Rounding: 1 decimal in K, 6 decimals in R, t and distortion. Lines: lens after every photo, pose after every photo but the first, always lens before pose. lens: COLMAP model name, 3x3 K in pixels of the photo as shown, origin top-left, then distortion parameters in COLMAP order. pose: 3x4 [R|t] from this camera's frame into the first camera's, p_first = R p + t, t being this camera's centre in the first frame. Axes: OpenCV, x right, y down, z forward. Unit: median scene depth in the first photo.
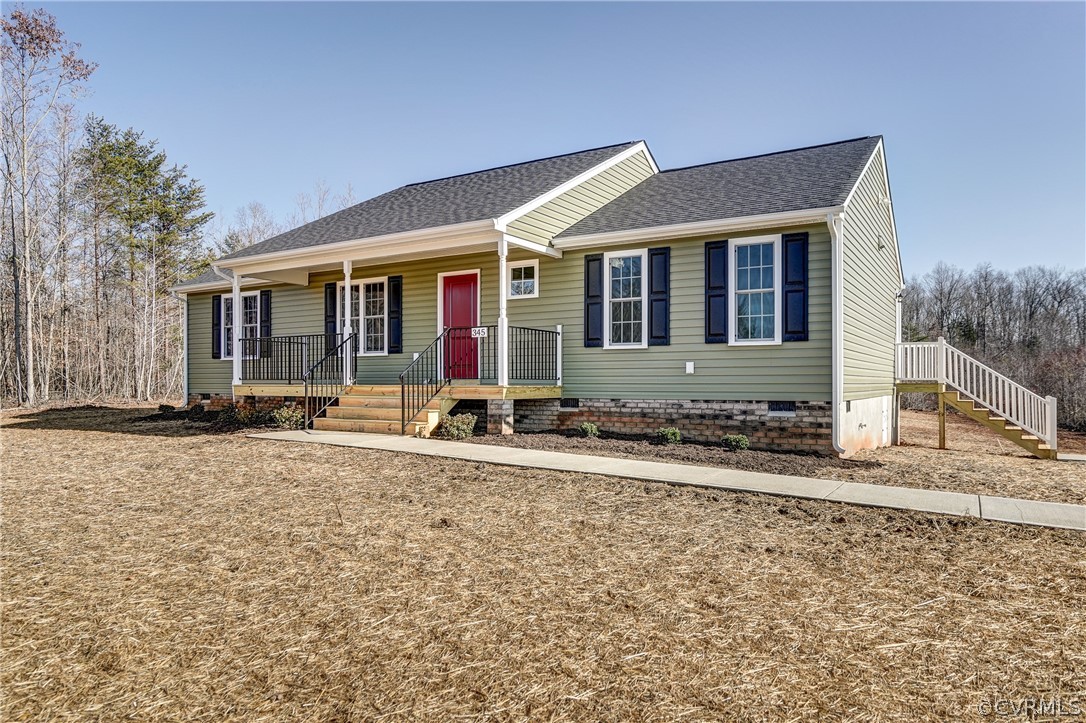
lens RADIAL K [[698.3, 0, 510.2], [0, 698.3, 381.6], [0, 0, 1]] dist [0.005435, 0.001780]
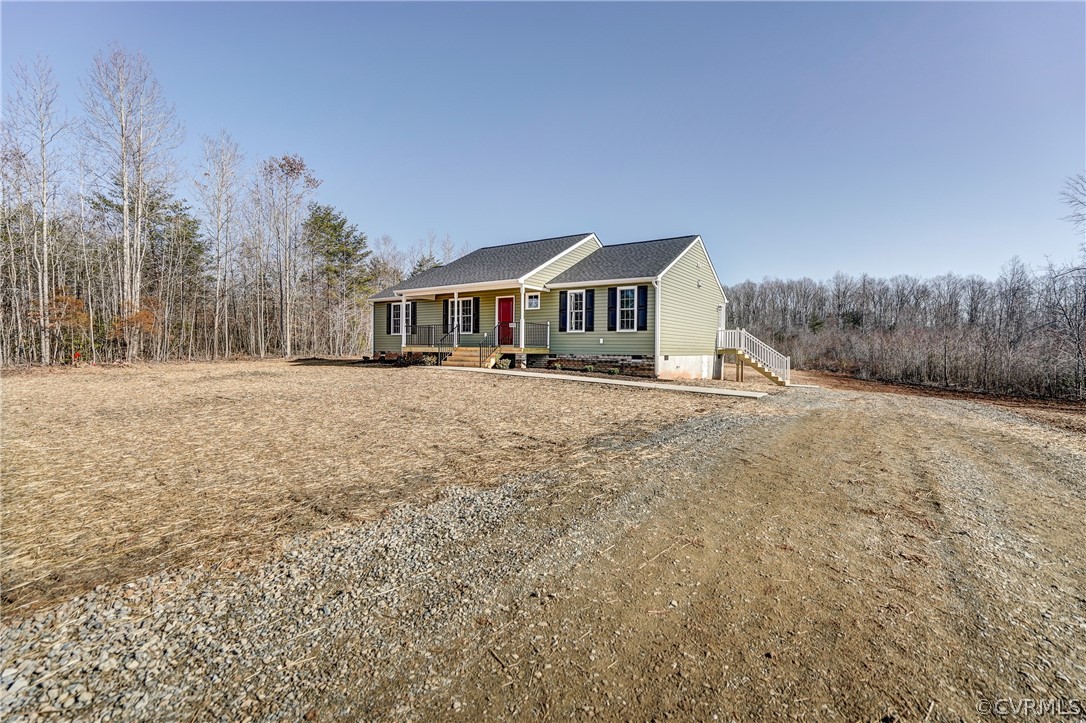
lens RADIAL K [[472.1, 0, 528.4], [0, 472.1, 360.0], [0, 0, 1]] dist [-0.001617, -0.000124]
pose [[0.999088, 0.011923, -0.040997, 0.071877], [-0.010975, 0.999669, 0.023285, 0.009113], [0.041261, -0.022814, 0.998888, -0.560219]]
